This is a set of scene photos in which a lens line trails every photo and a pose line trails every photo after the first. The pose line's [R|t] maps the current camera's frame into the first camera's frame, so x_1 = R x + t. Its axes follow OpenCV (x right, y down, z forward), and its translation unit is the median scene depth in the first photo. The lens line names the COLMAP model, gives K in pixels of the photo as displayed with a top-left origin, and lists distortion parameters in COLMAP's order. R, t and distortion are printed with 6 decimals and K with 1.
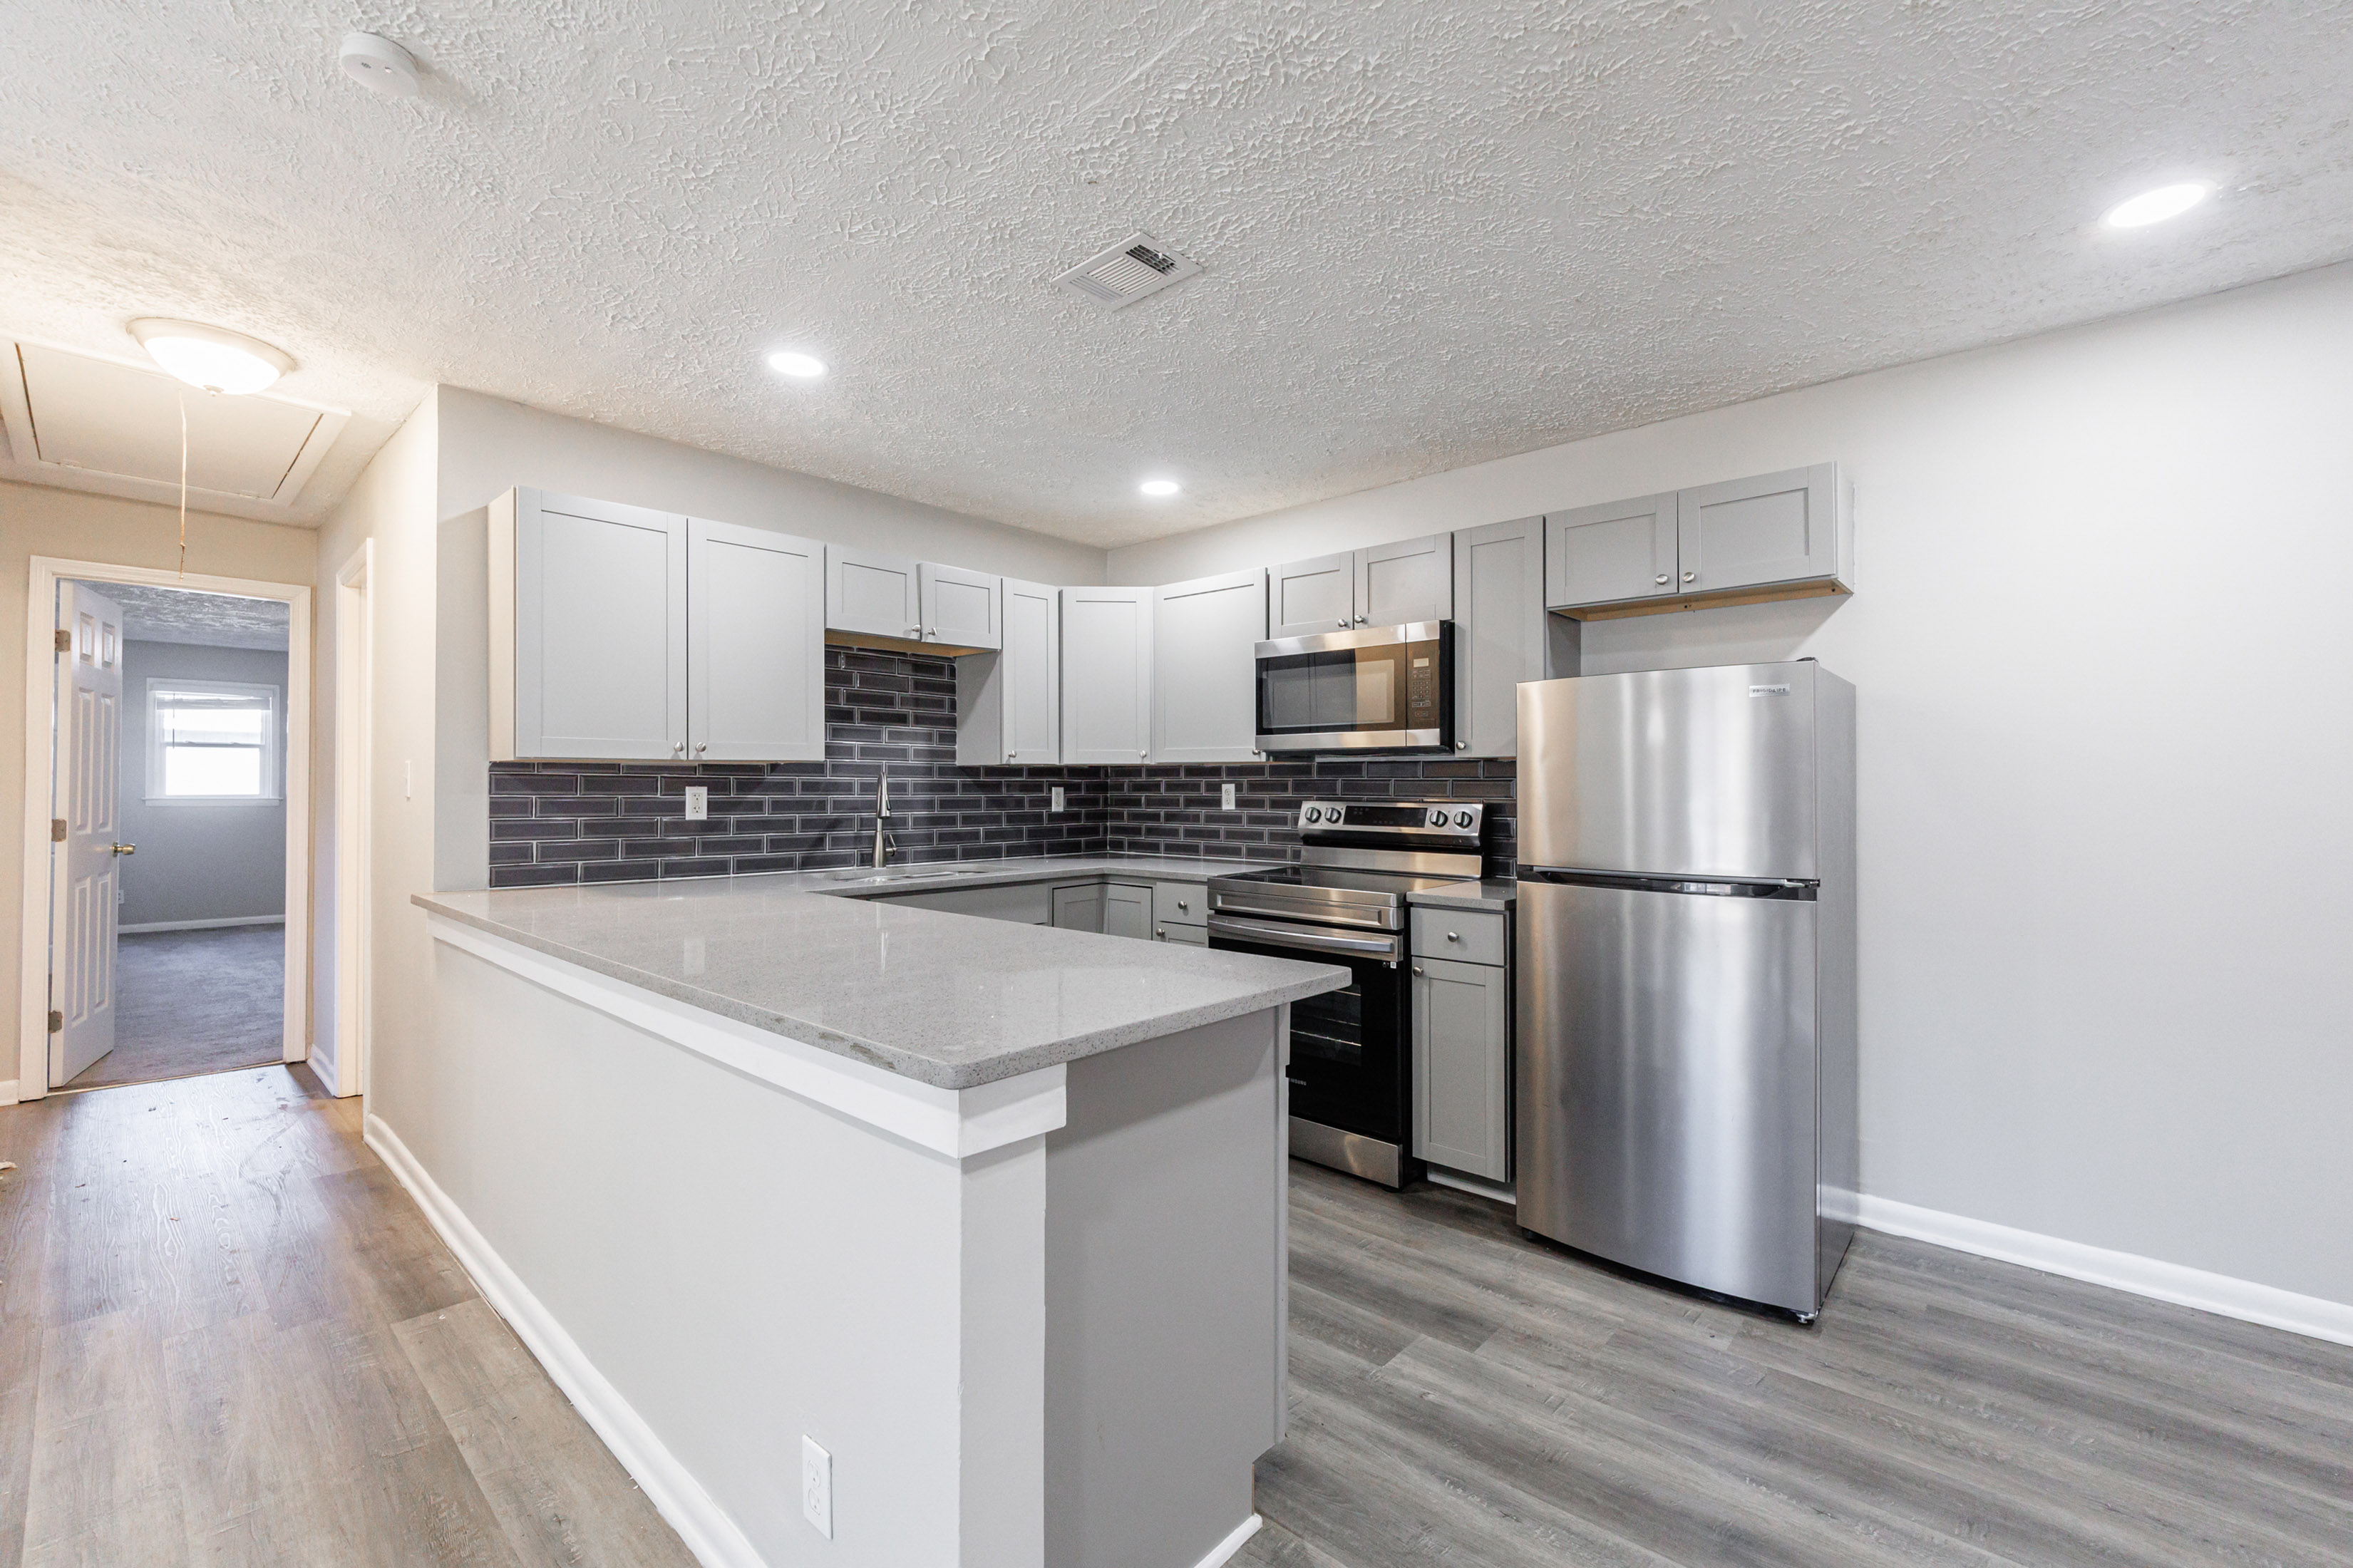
lens RADIAL K [[988.7, 0, 1168.4], [0, 988.7, 775.6], [0, 0, 1]] dist [0.002939, -0.003792]
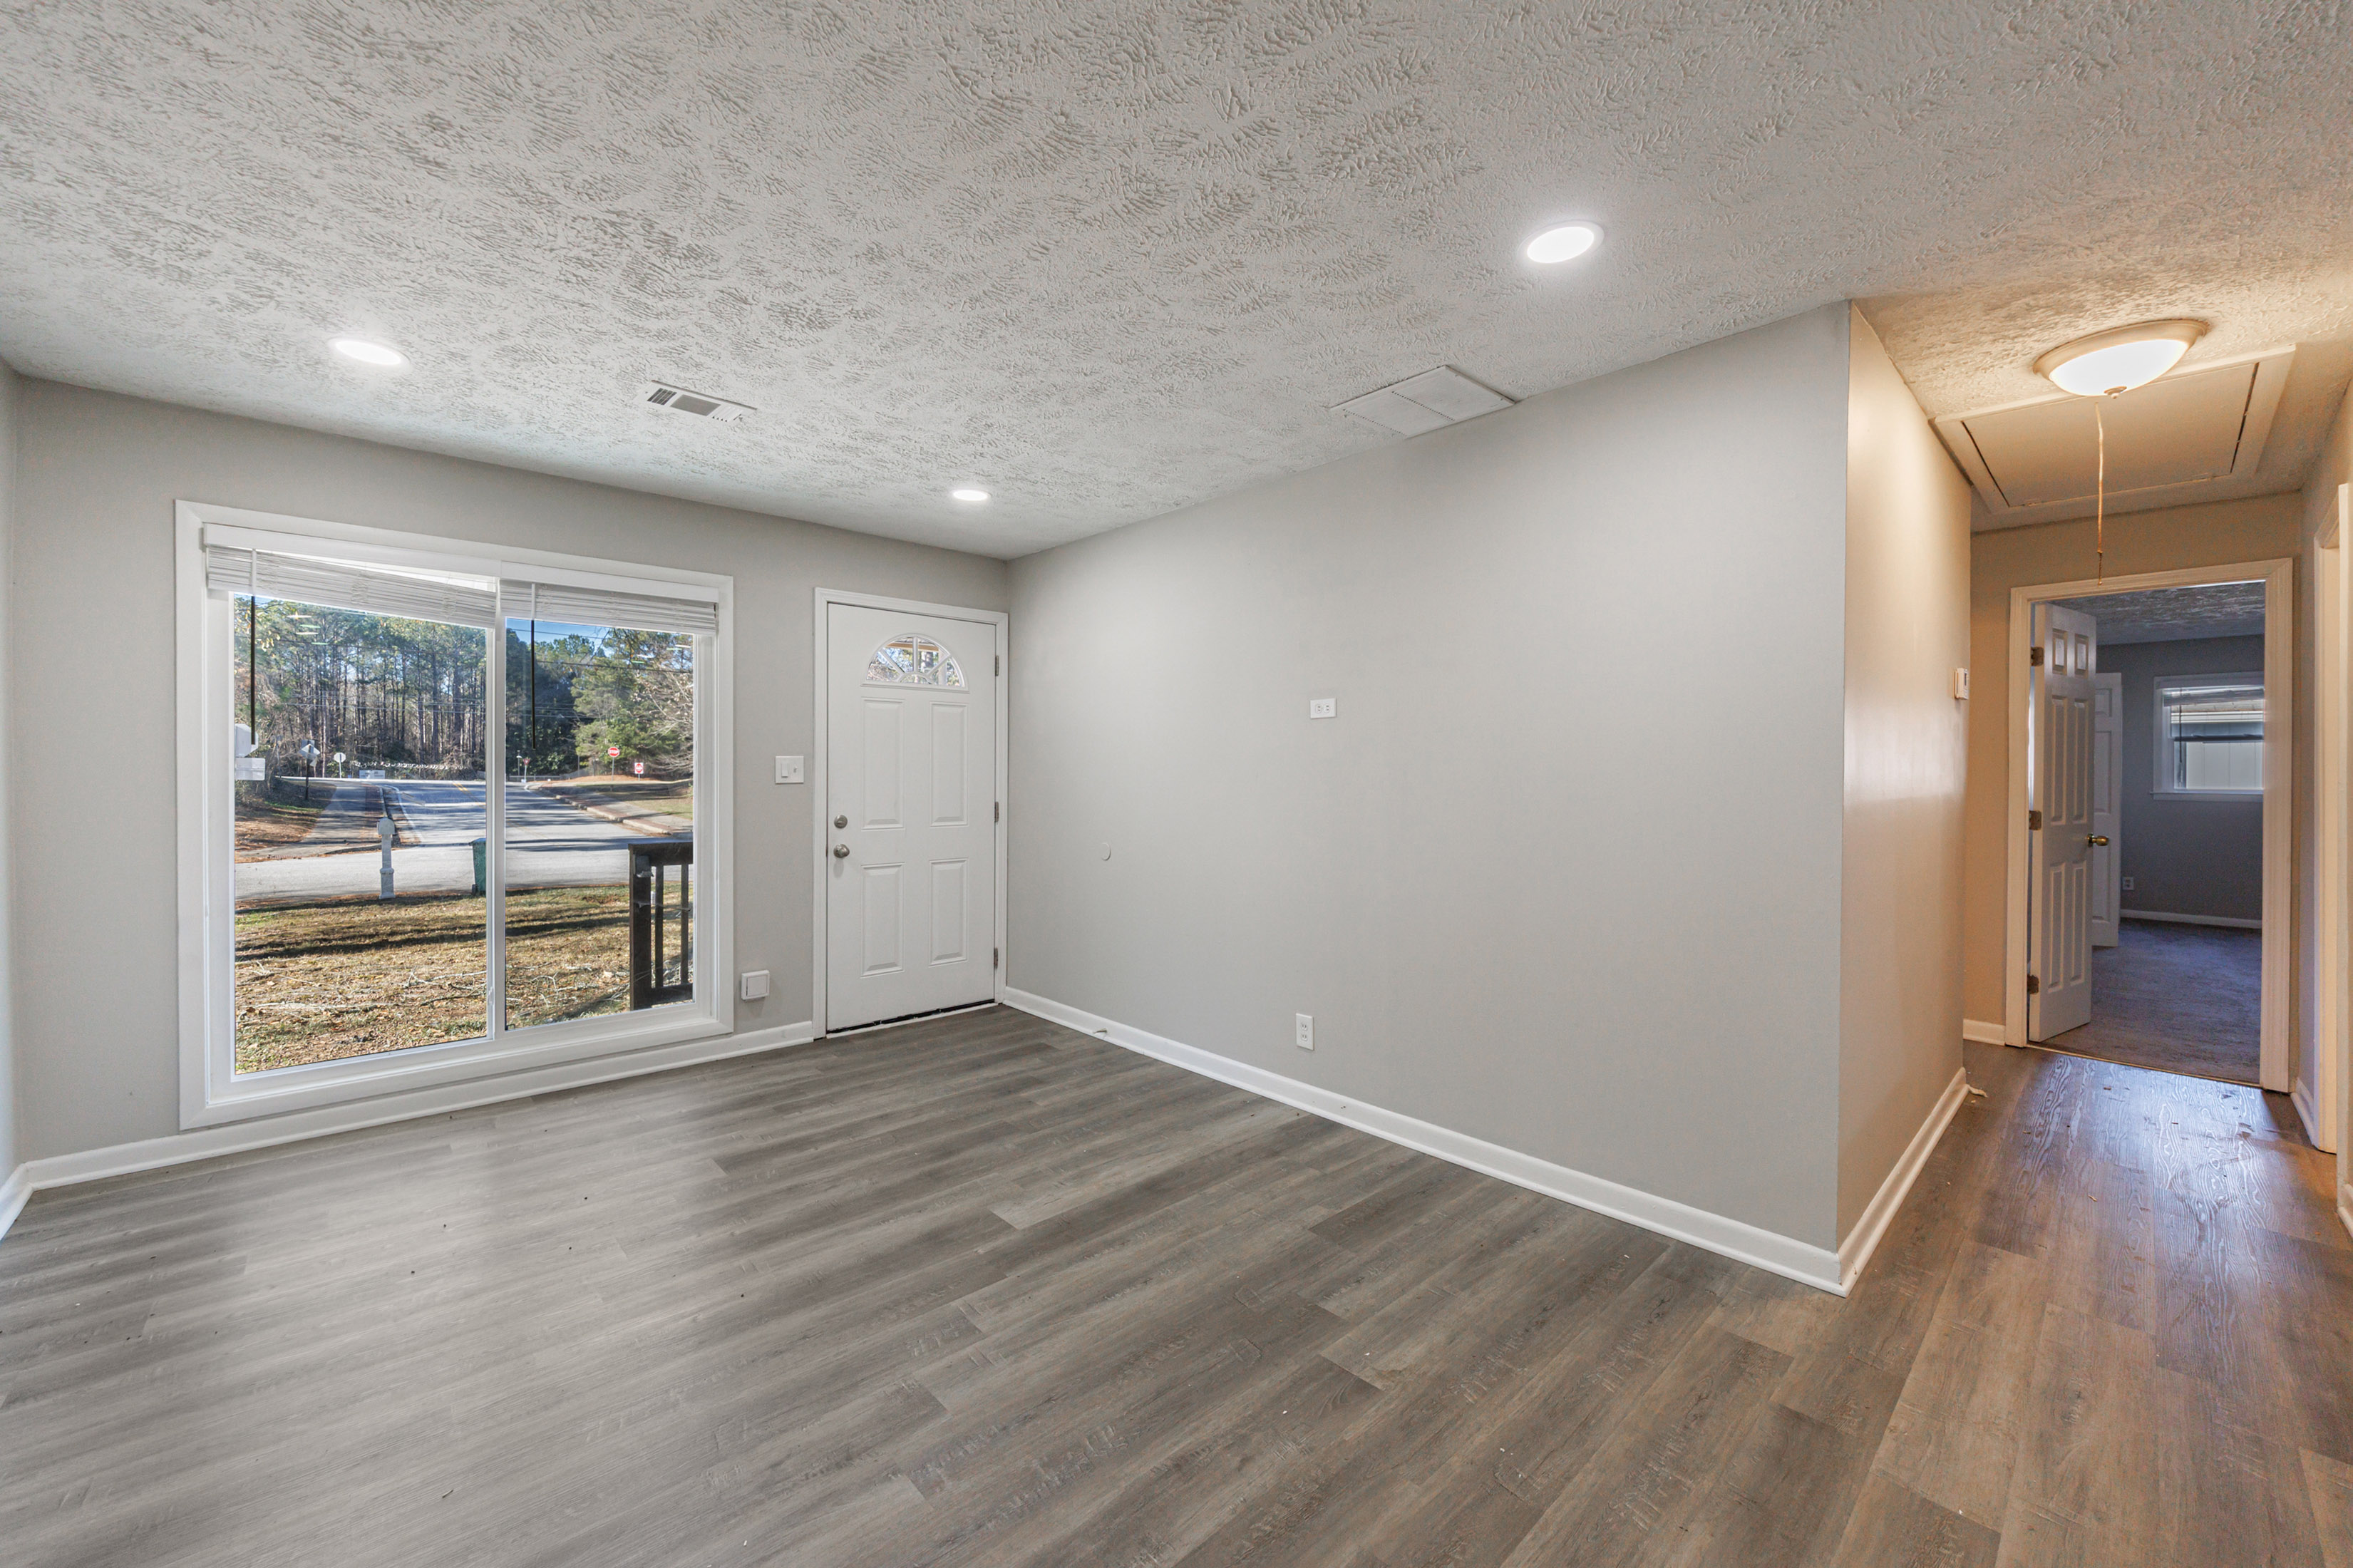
lens RADIAL K [[903.3, 0, 1160.4], [0, 903.3, 776.5], [0, 0, 1]] dist [-0.000645, -0.001191]
pose [[-0.092460, 0.000452, -0.995716, 0.024104], [0.008487, 0.999964, -0.000335, -0.004469], [0.995680, -0.008482, -0.092461, 0.074706]]
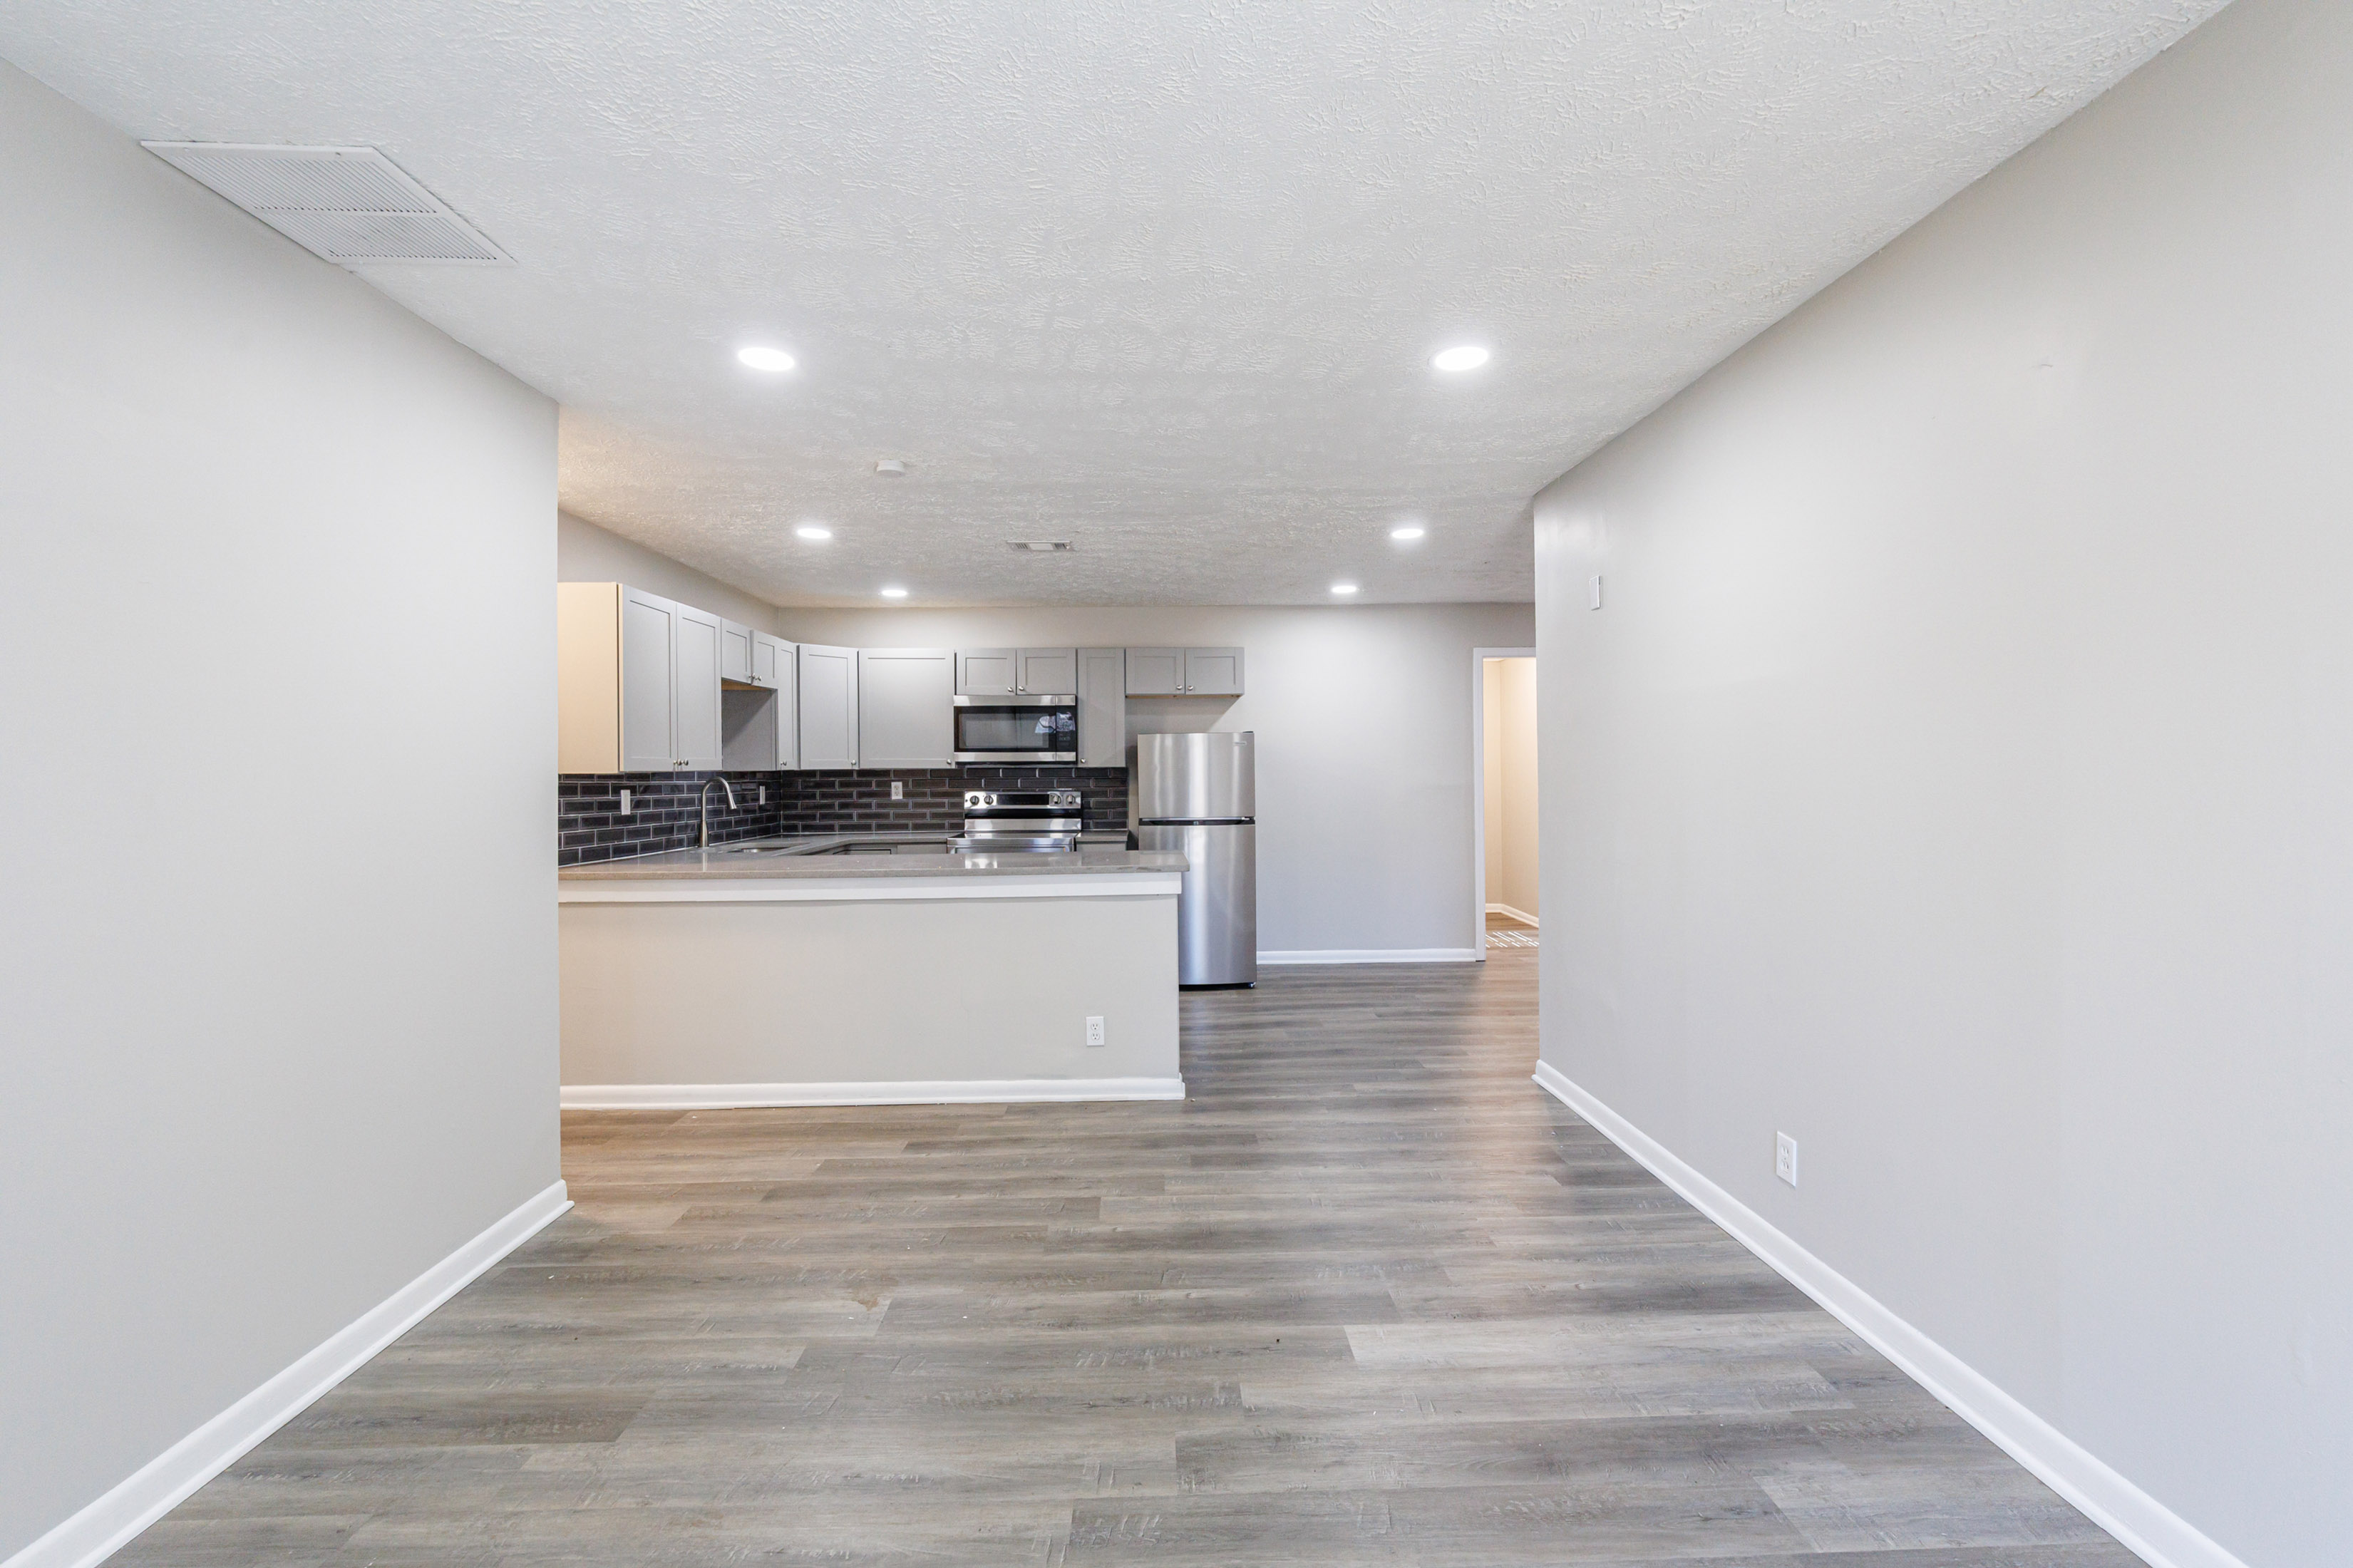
lens RADIAL K [[988.7, 0, 1177.1], [0, 988.7, 773.5], [0, 0, 1]] dist [0.002939, -0.003792]
pose [[0.721459, -0.007727, 0.692414, -0.735556], [0.001886, 0.999956, 0.009194, -0.019214], [-0.692454, -0.005327, 0.721442, -0.416280]]
